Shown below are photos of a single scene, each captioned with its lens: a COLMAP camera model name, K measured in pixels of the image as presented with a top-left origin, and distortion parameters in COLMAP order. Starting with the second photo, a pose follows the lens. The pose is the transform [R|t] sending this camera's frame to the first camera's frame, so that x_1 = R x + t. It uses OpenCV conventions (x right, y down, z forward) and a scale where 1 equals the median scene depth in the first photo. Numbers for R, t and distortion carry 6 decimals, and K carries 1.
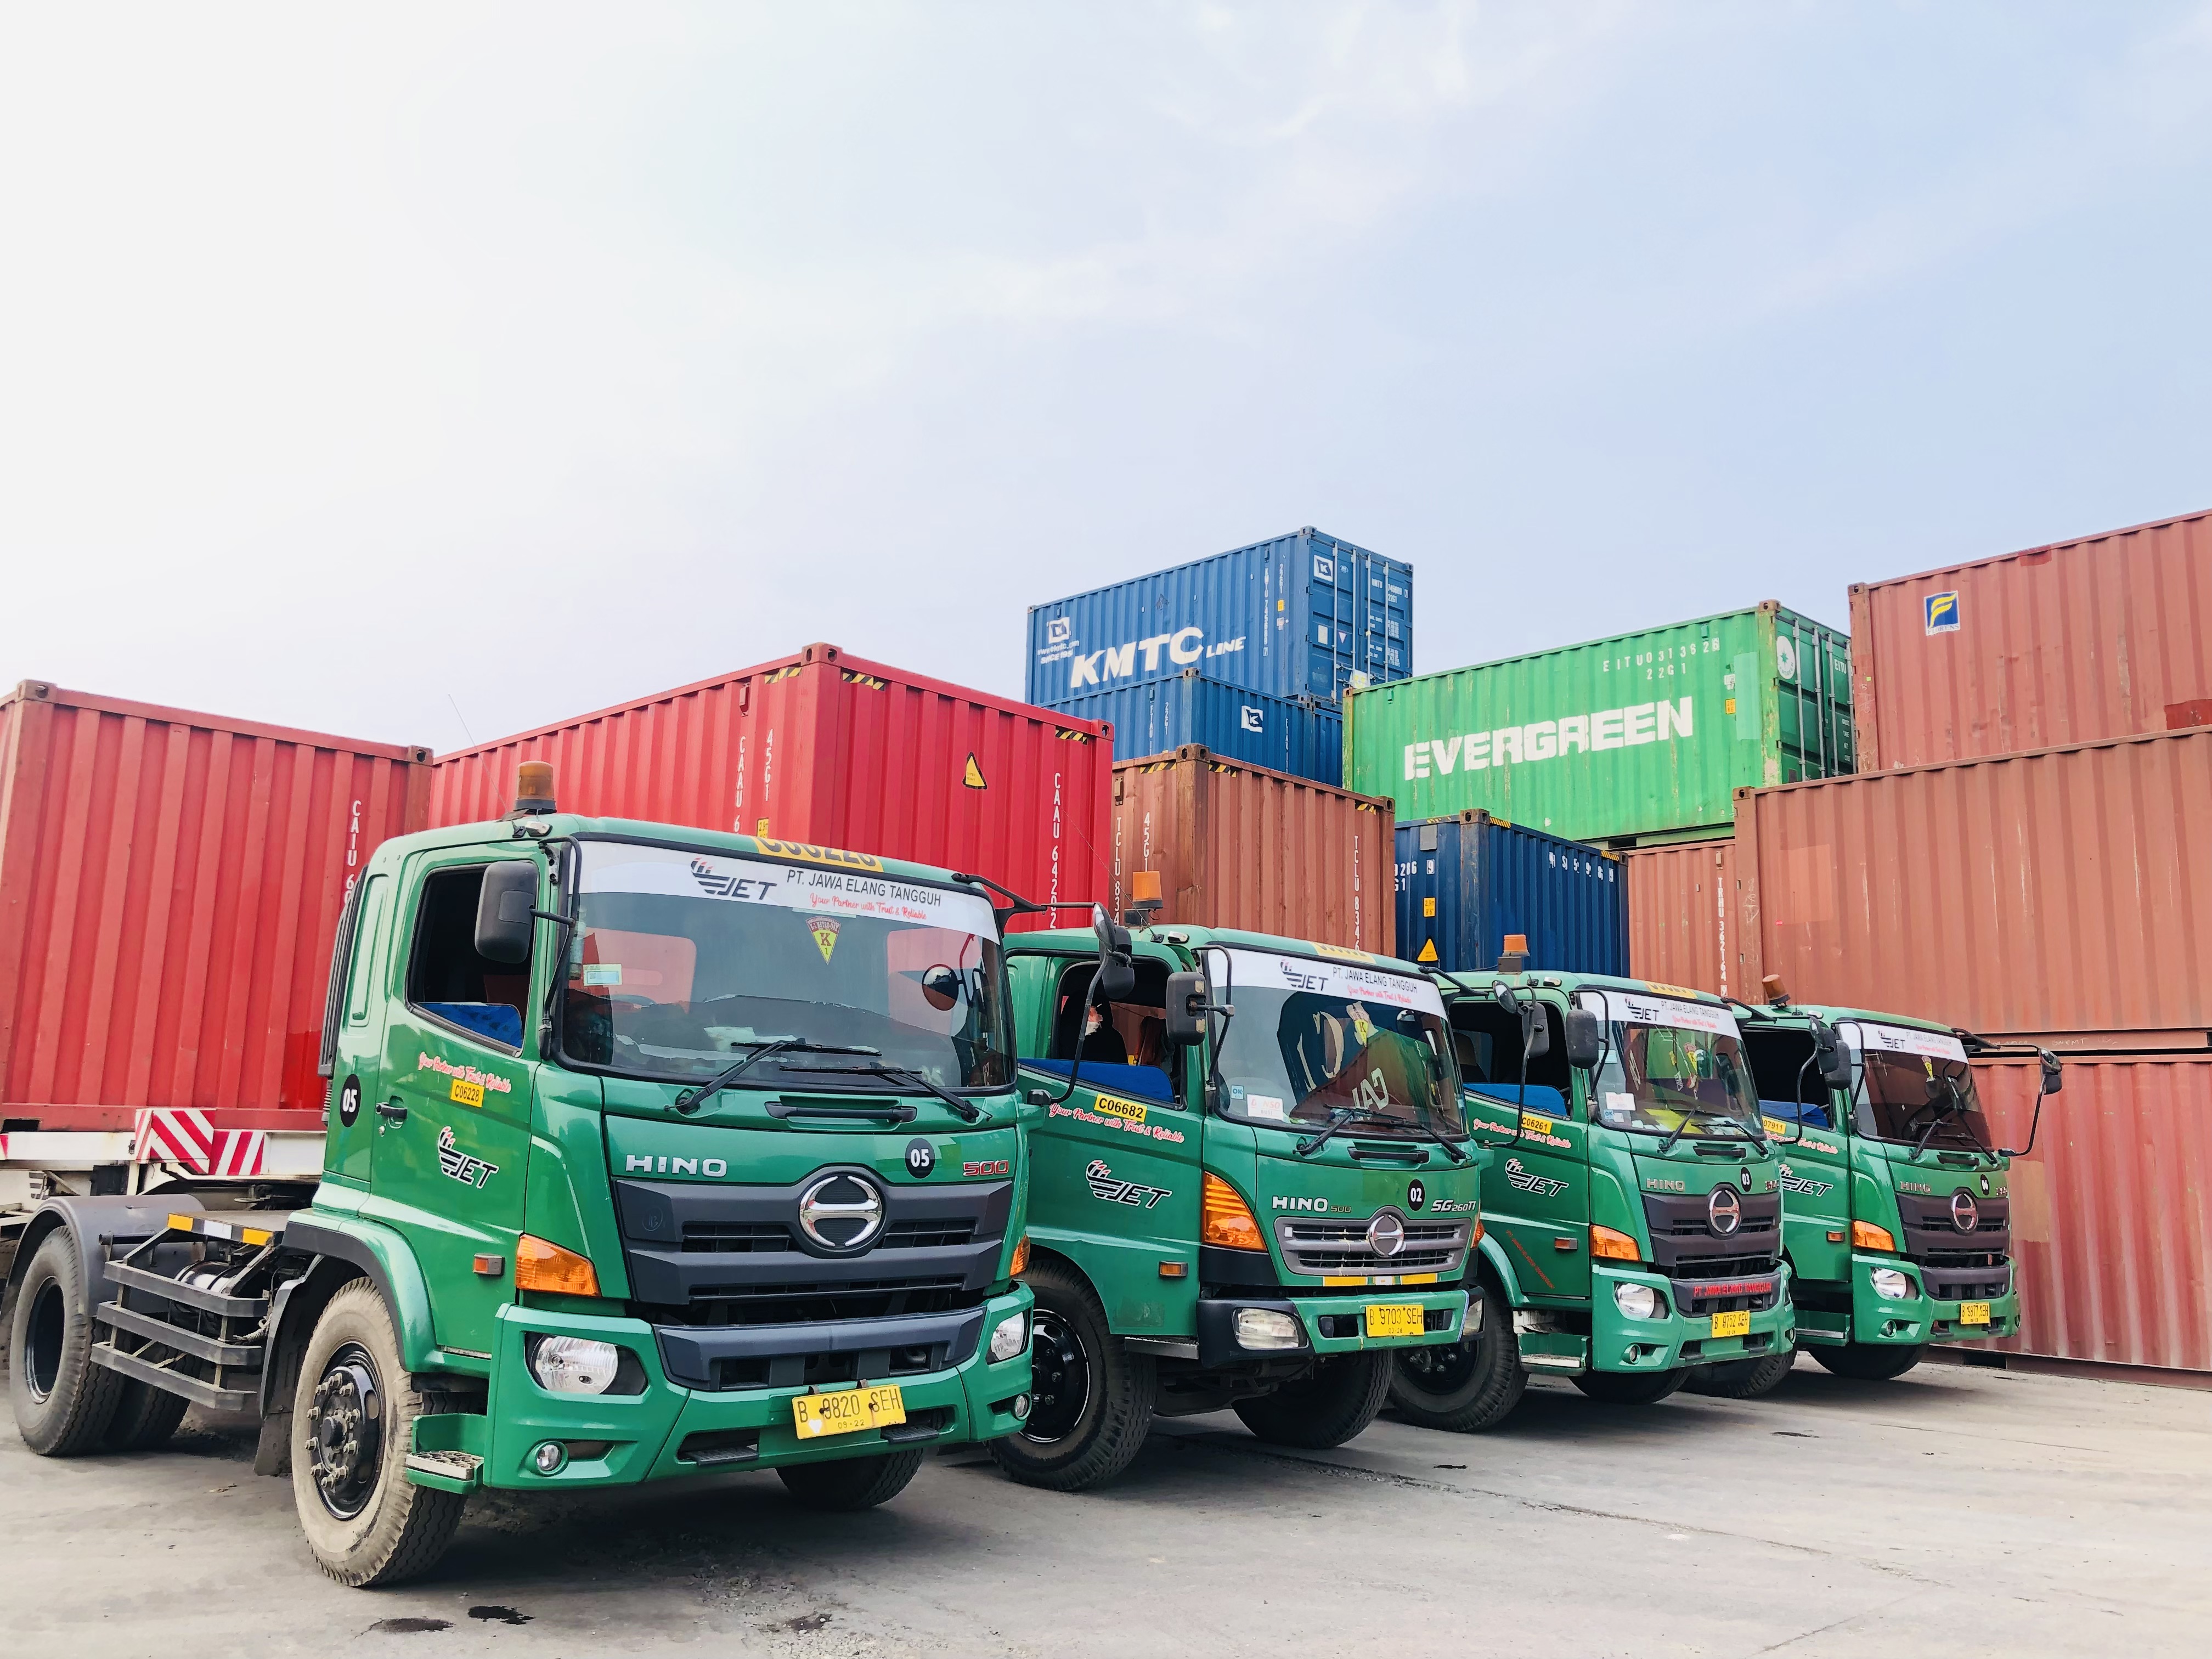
lens RADIAL K [[1776.0, 0, 1106.0], [0, 1776.0, 829.5], [0, 0, 1]] dist [0.090767, -0.170678]
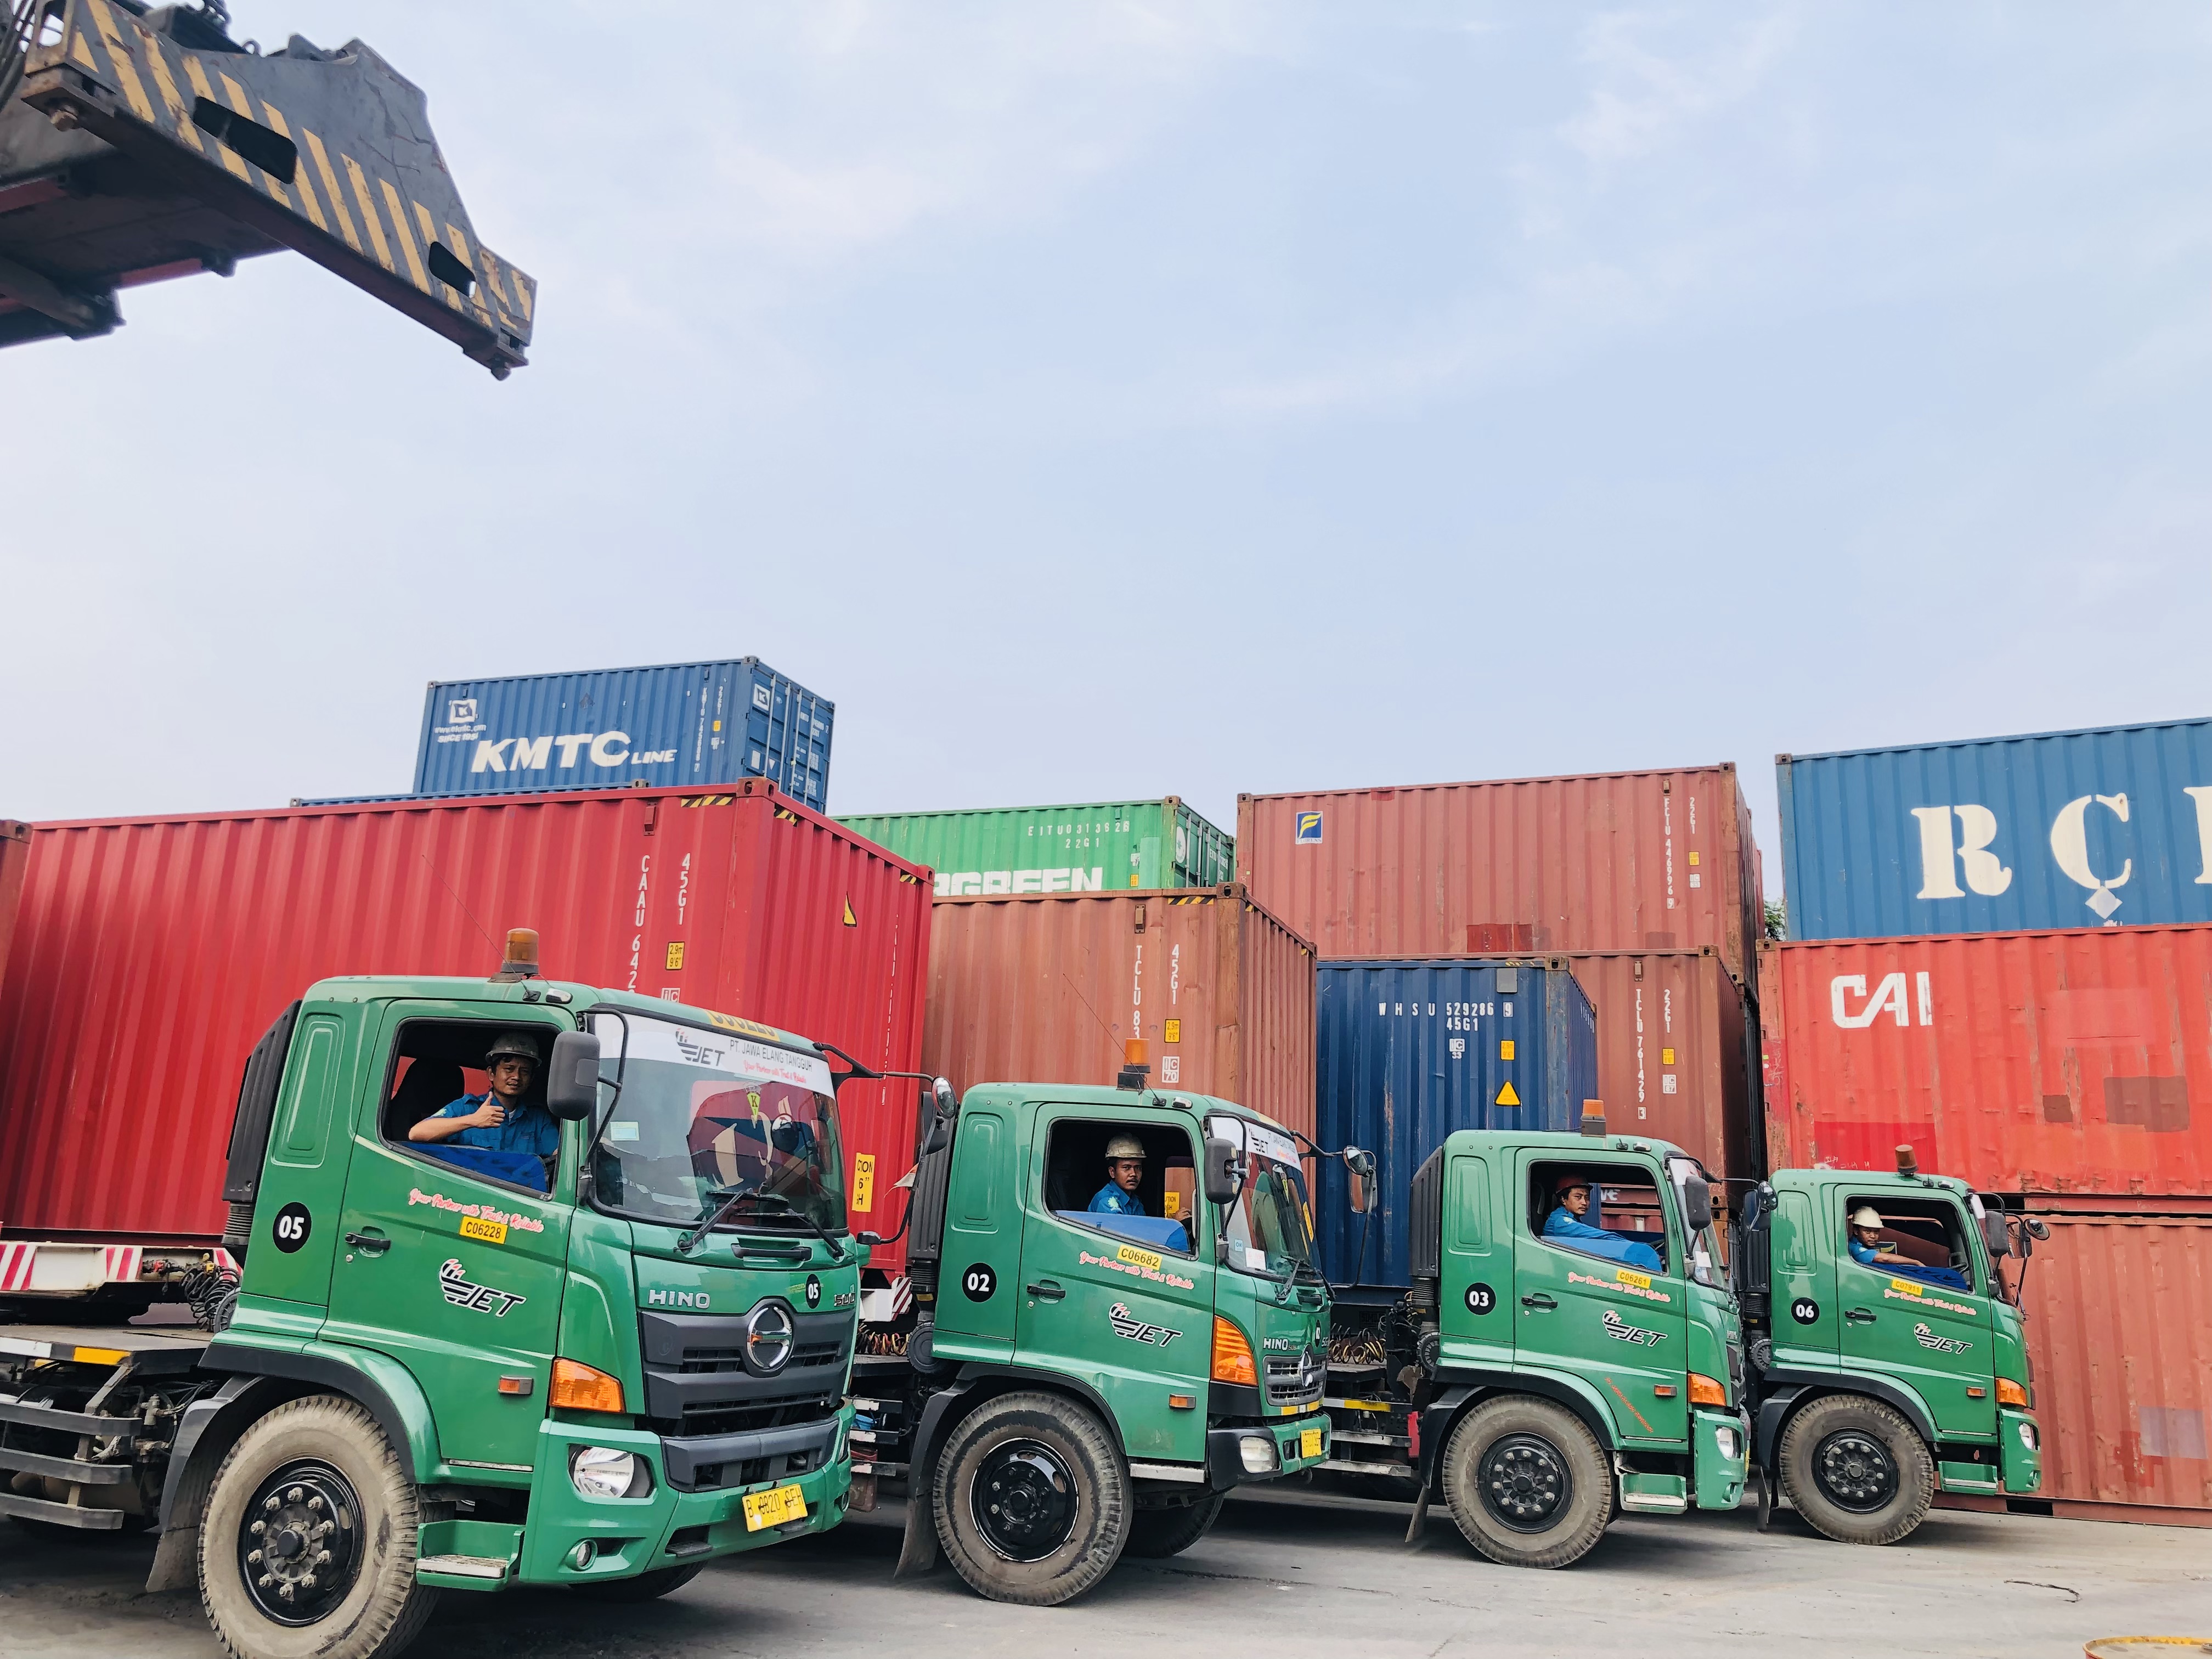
lens RADIAL K [[1777.7, 0, 1086.6], [0, 1777.7, 859.7], [0, 0, 1]] dist [0.016961, -0.002285]
pose [[0.911884, 0.109362, 0.395609, -0.158888], [-0.096001, 0.993943, -0.053482, -0.019717], [-0.399062, 0.010791, 0.916860, -0.057263]]
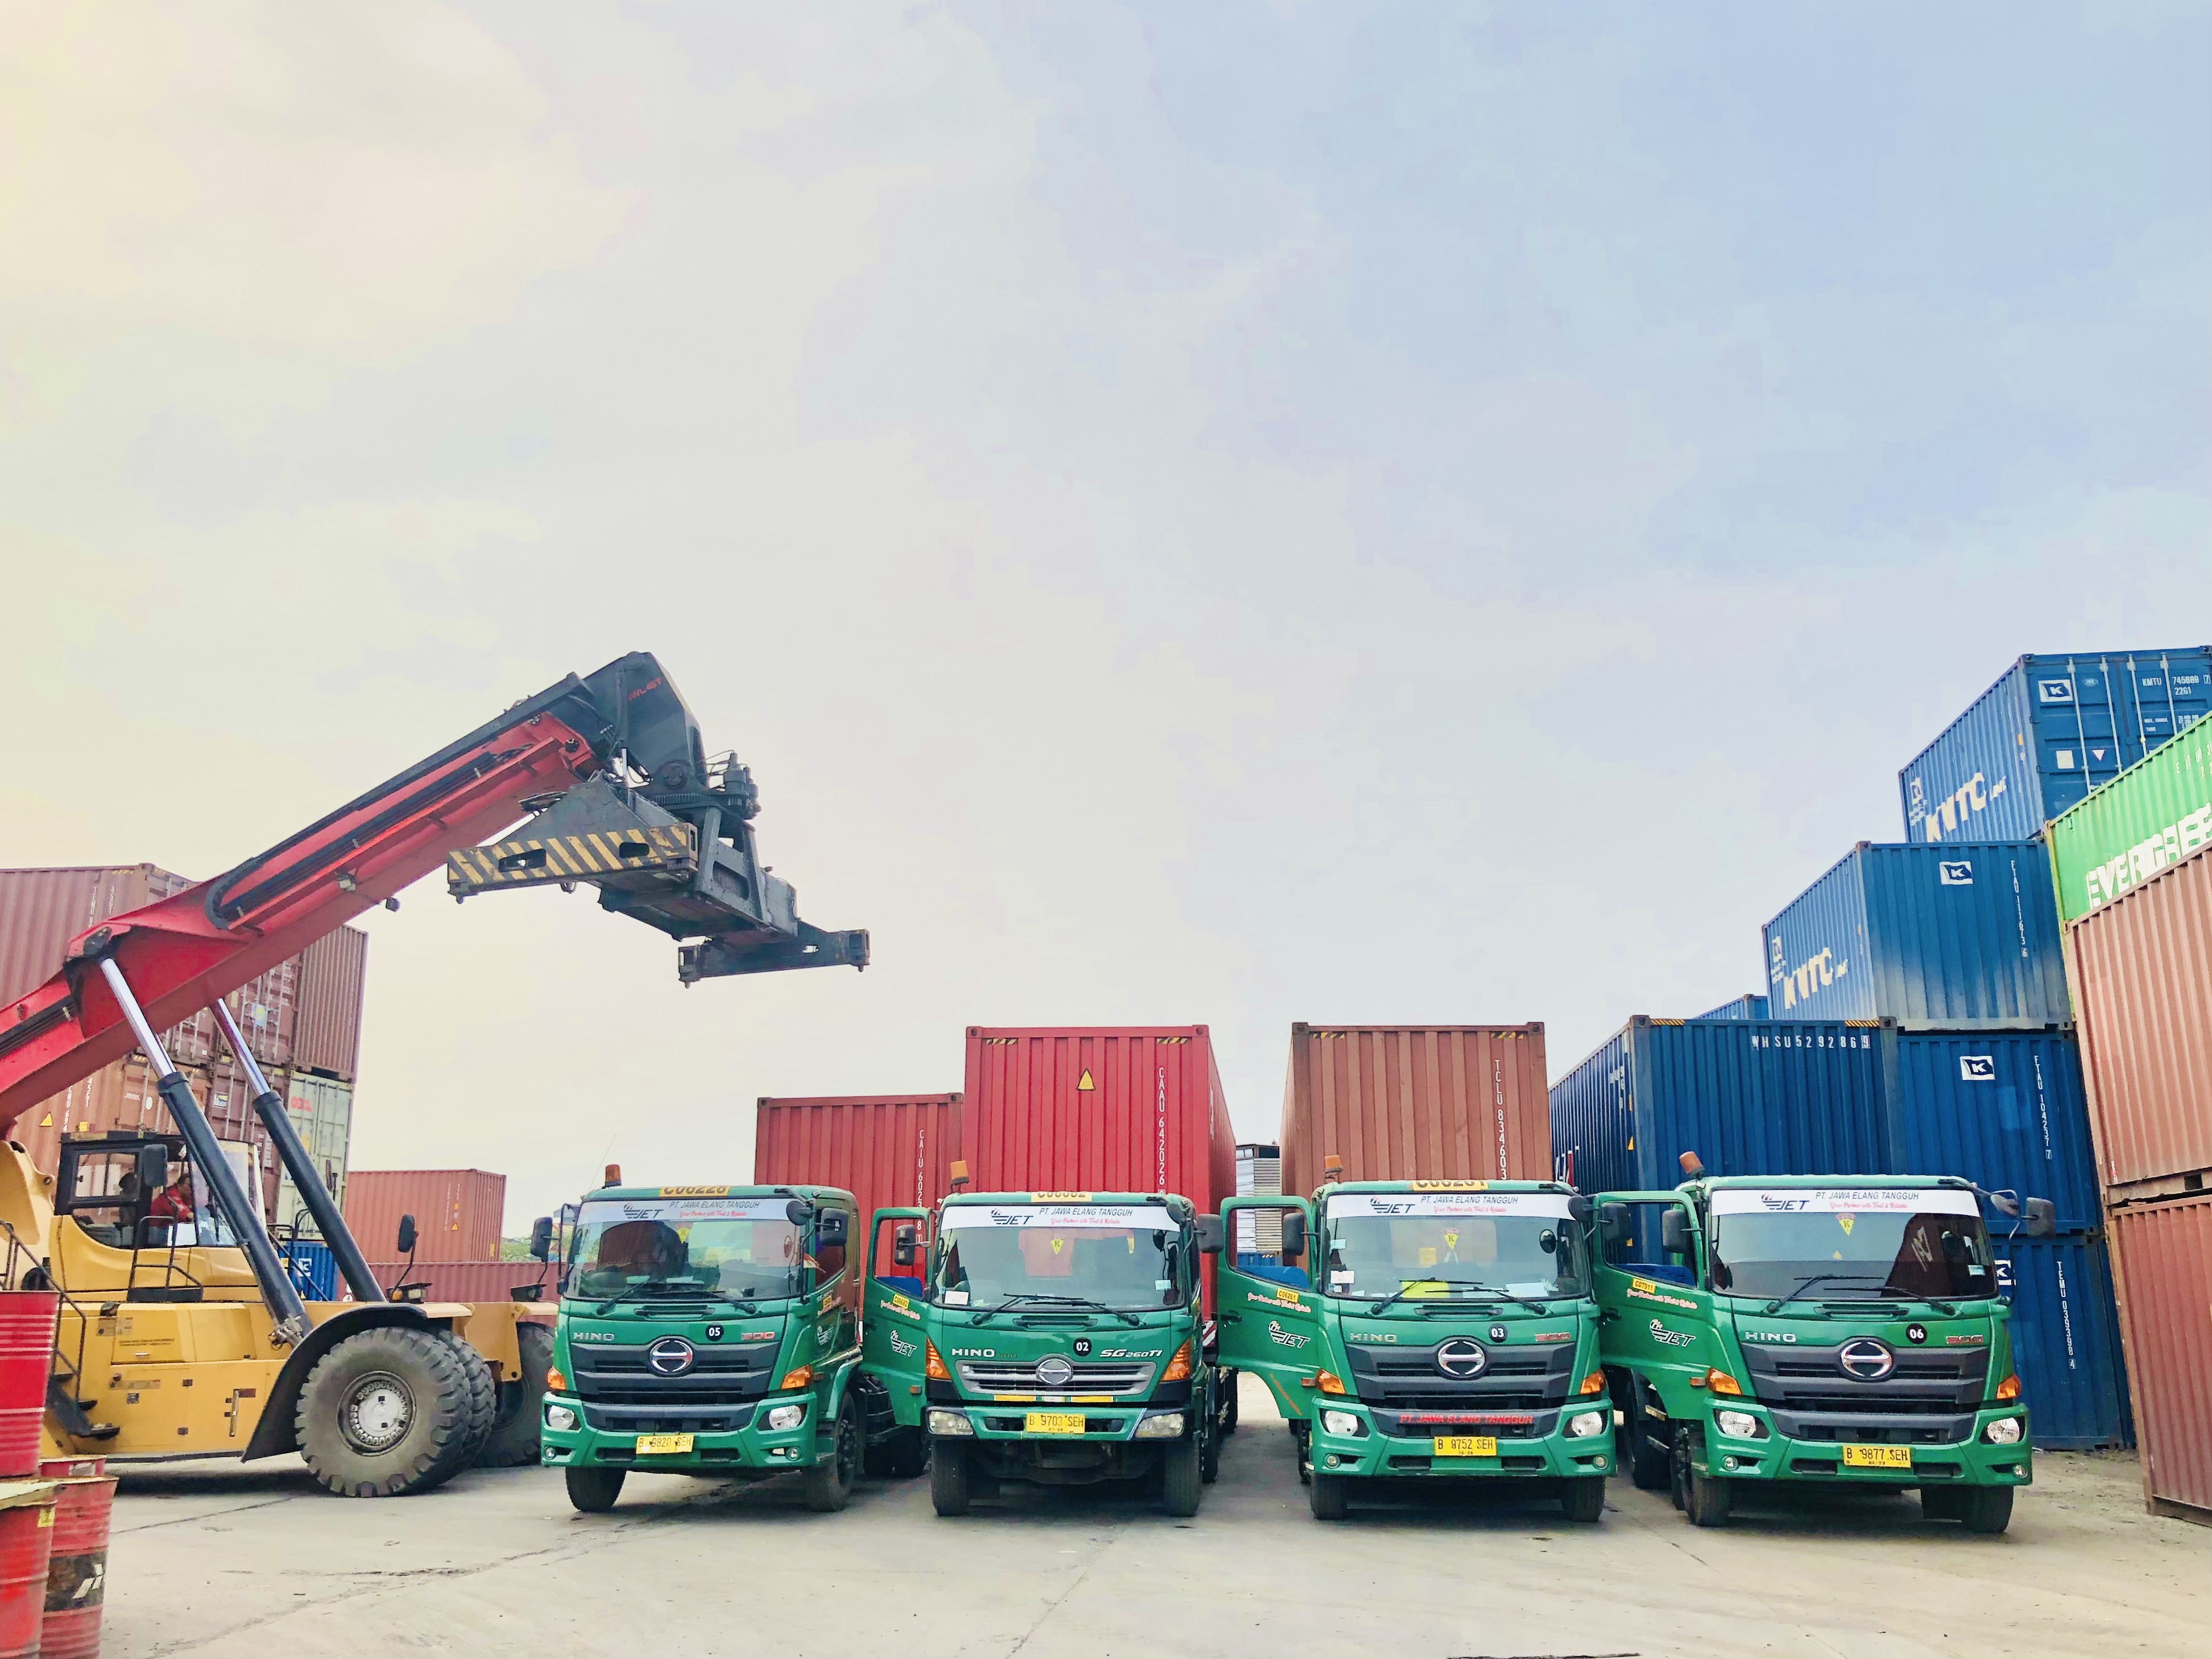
lens RADIAL K [[1777.5, 0, 1086.6], [0, 1777.5, 859.7], [0, 0, 1]] dist [0.016961, -0.002285]
pose [[0.647905, -0.212361, -0.731521, 0.684683], [0.153376, 0.977053, -0.147795, 0.005041], [0.746120, -0.016441, 0.665608, -0.033111]]
